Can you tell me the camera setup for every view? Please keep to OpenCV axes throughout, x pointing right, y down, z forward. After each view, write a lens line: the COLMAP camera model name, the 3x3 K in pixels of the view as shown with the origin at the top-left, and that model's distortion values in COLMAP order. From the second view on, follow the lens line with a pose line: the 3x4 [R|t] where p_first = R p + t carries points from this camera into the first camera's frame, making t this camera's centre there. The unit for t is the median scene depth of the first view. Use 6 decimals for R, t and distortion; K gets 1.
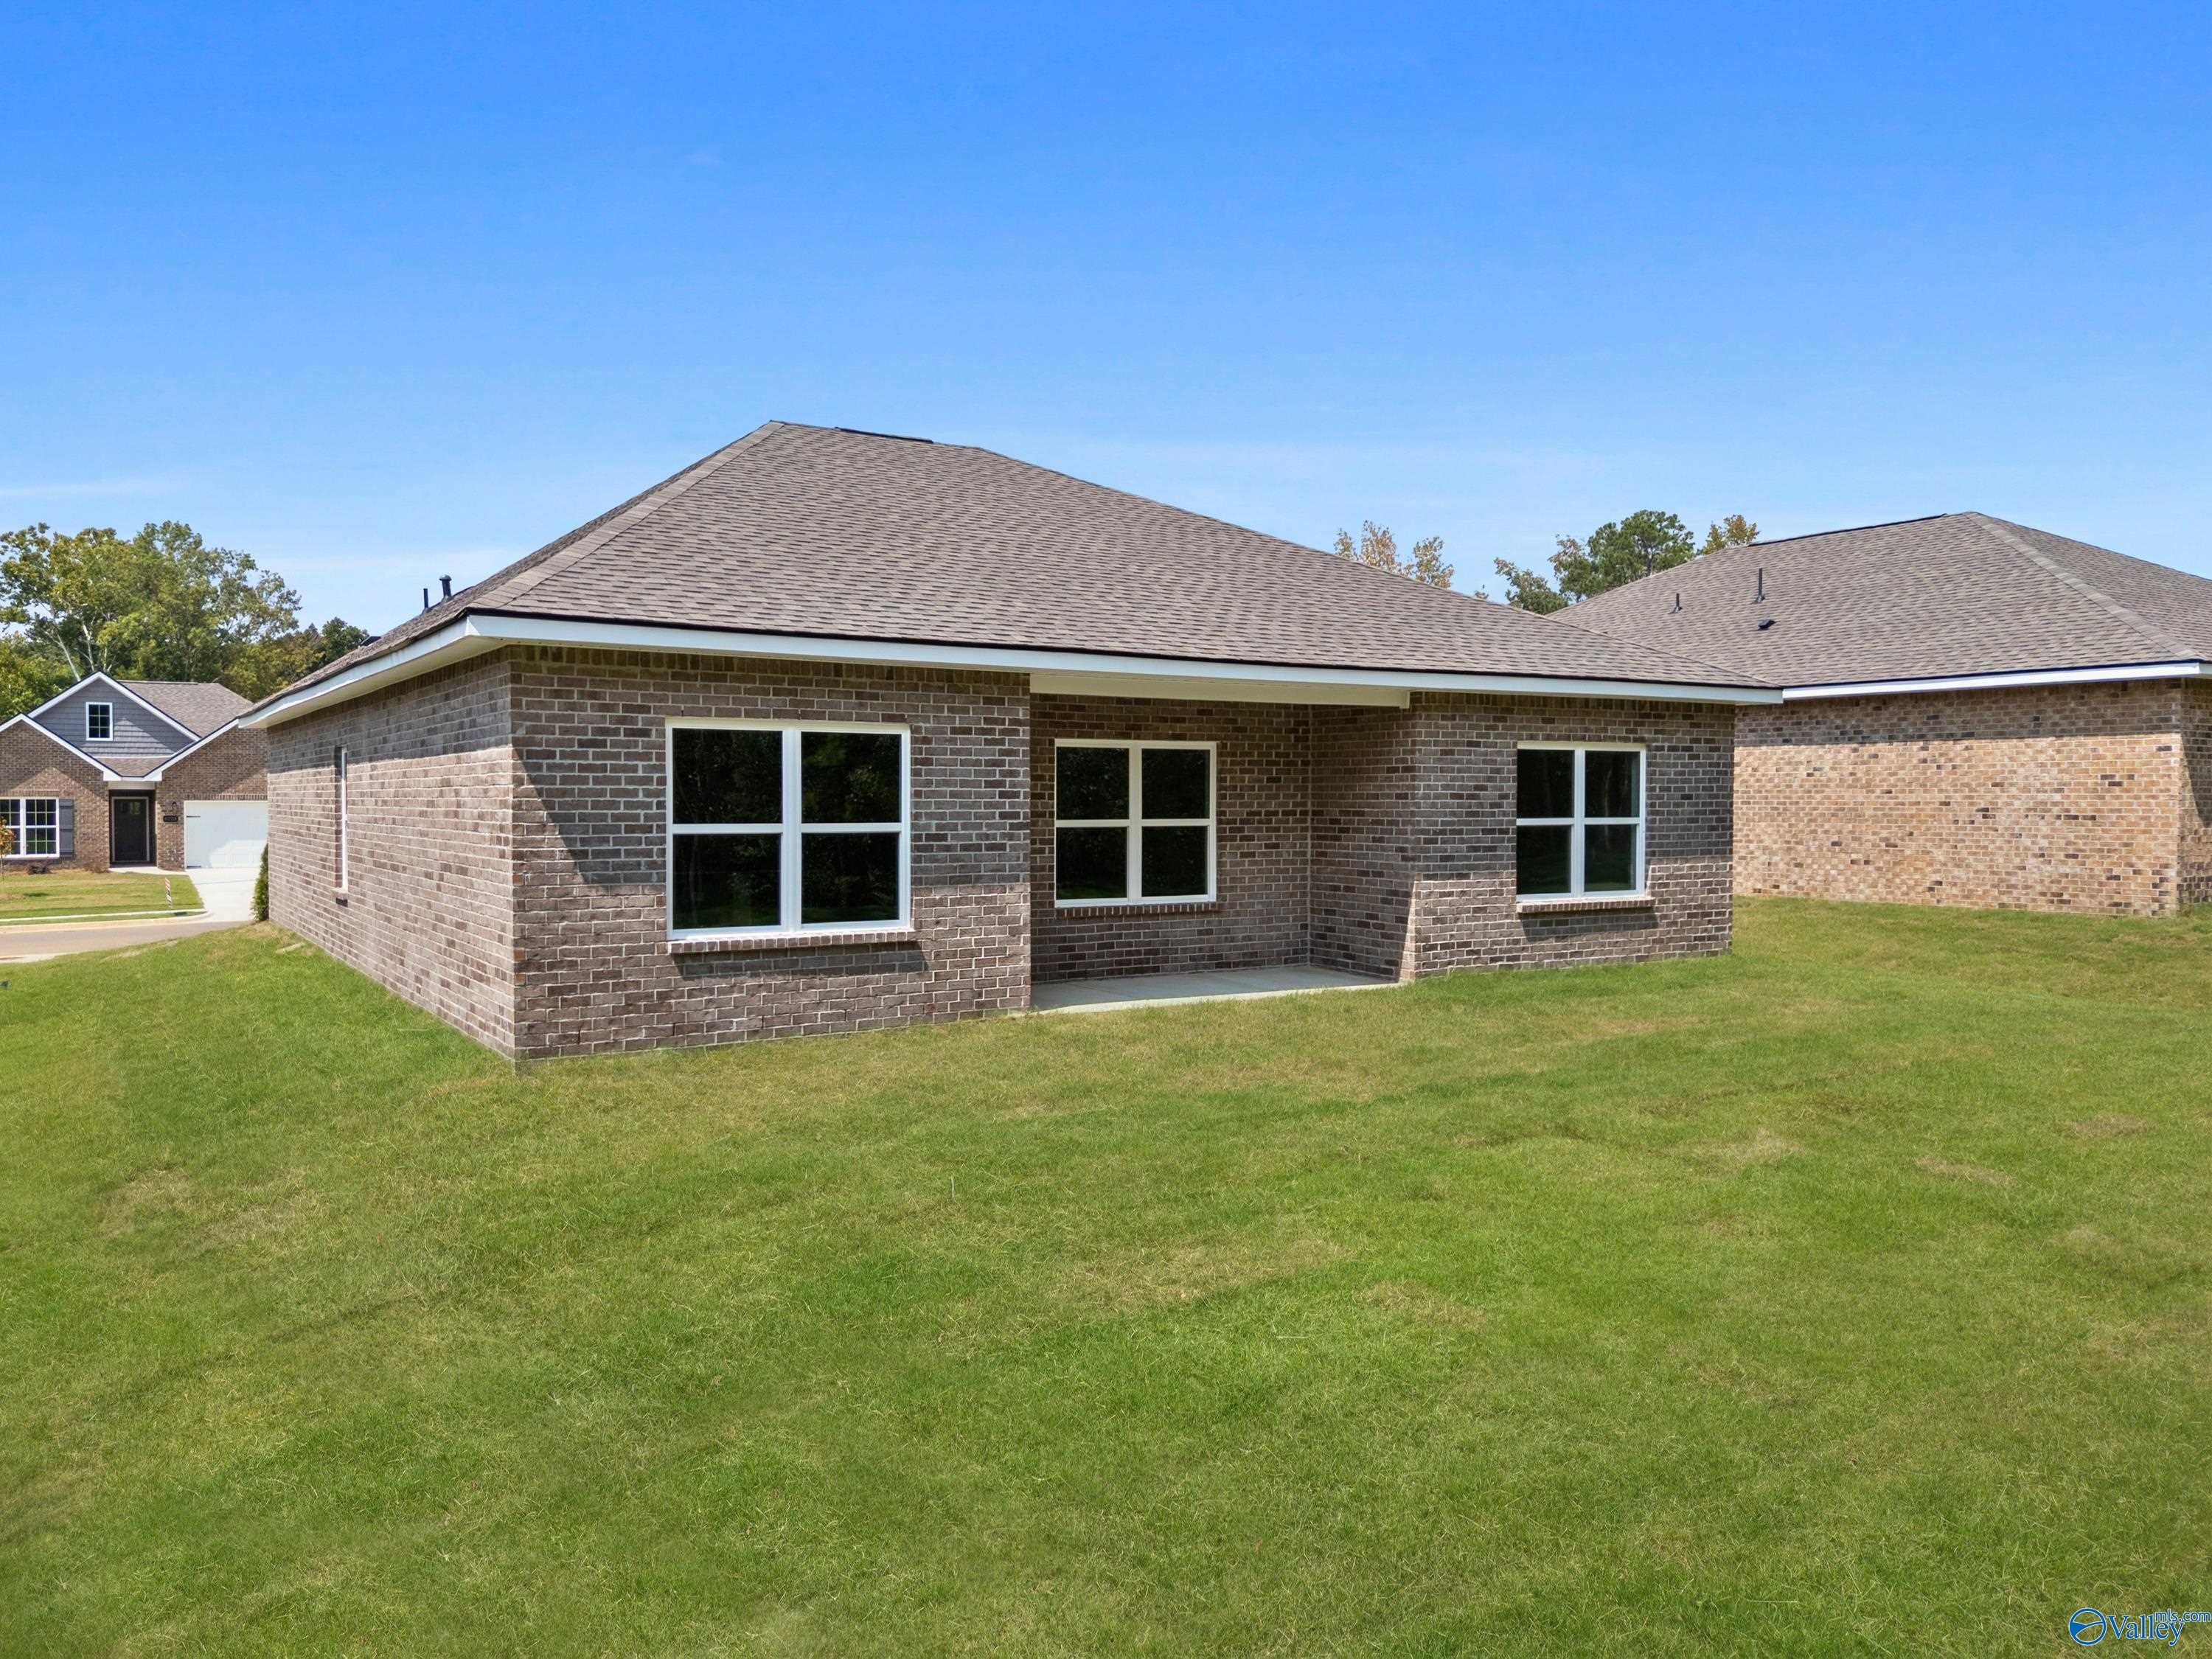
lens RADIAL K [[1633.5, 0, 1094.3], [0, 1633.5, 836.7], [0, 0, 1]] dist [0.026401, -0.001716]
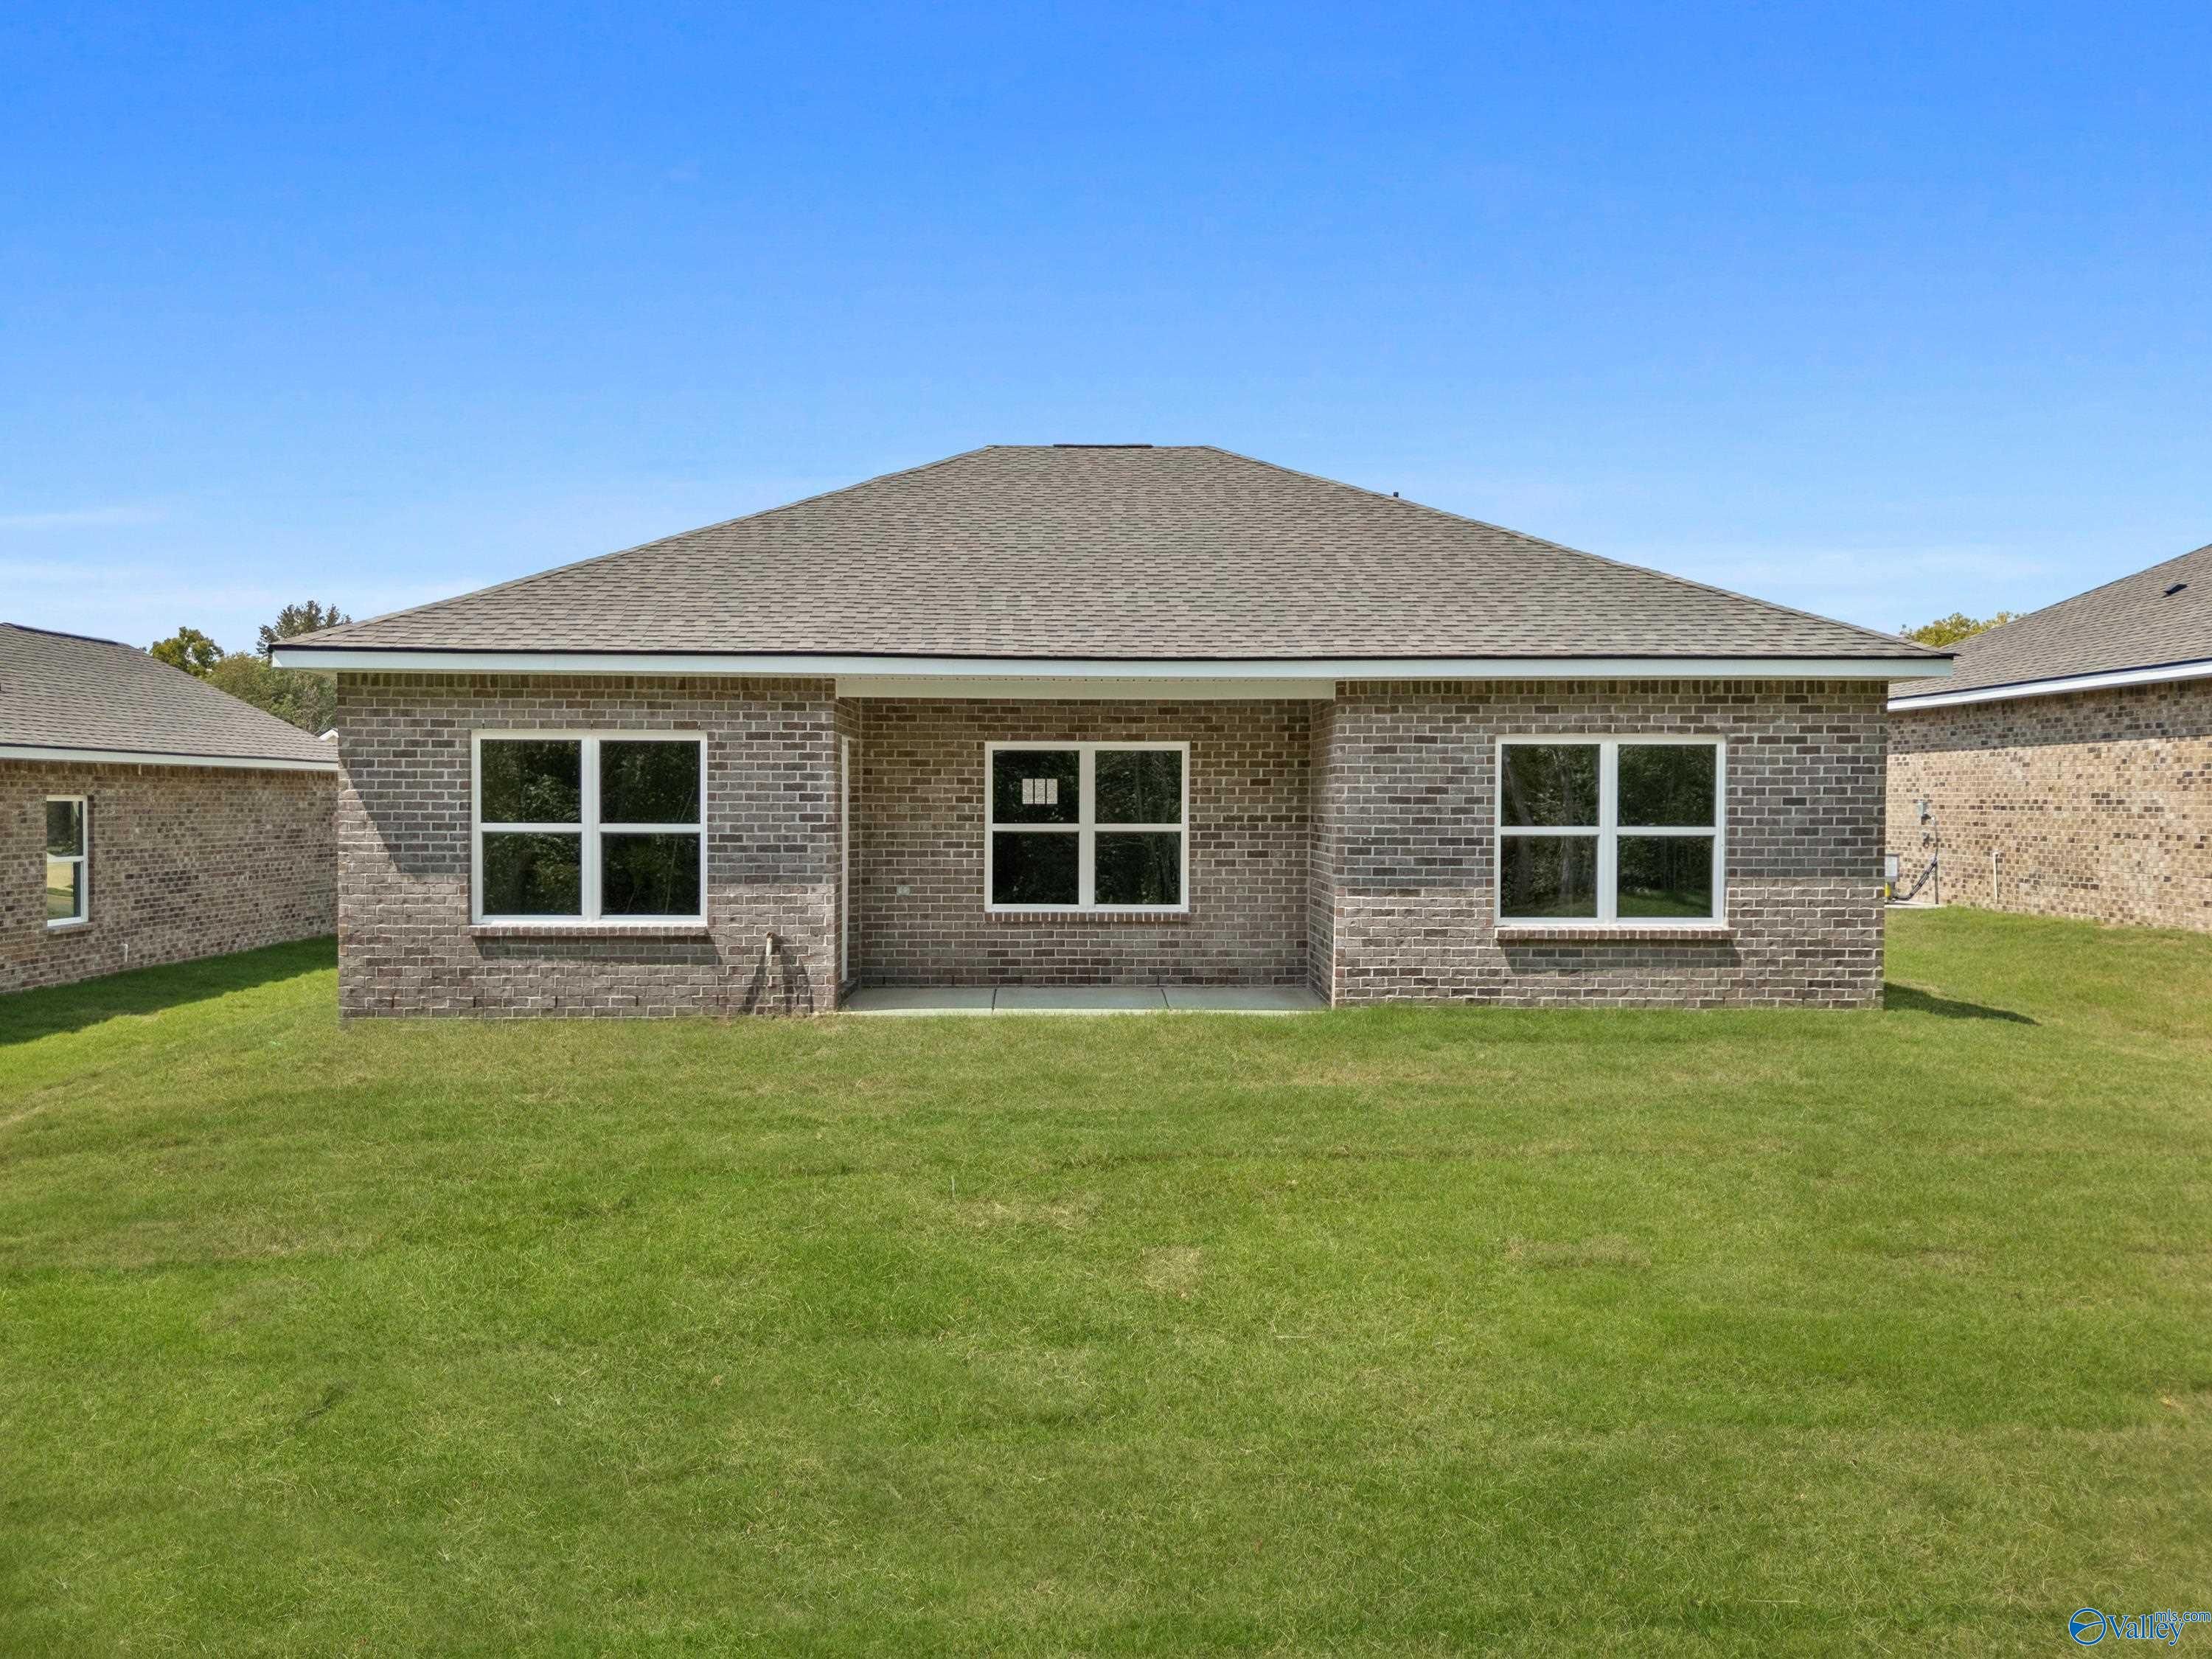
lens RADIAL K [[1633.5, 0, 1095.8], [0, 1633.5, 834.1], [0, 0, 1]] dist [0.026401, -0.001716]
pose [[0.861657, 0.012635, -0.507334, 0.529218], [-0.014120, 0.999900, 0.000921, -0.005378], [0.507295, 0.006370, 0.861749, 0.174574]]
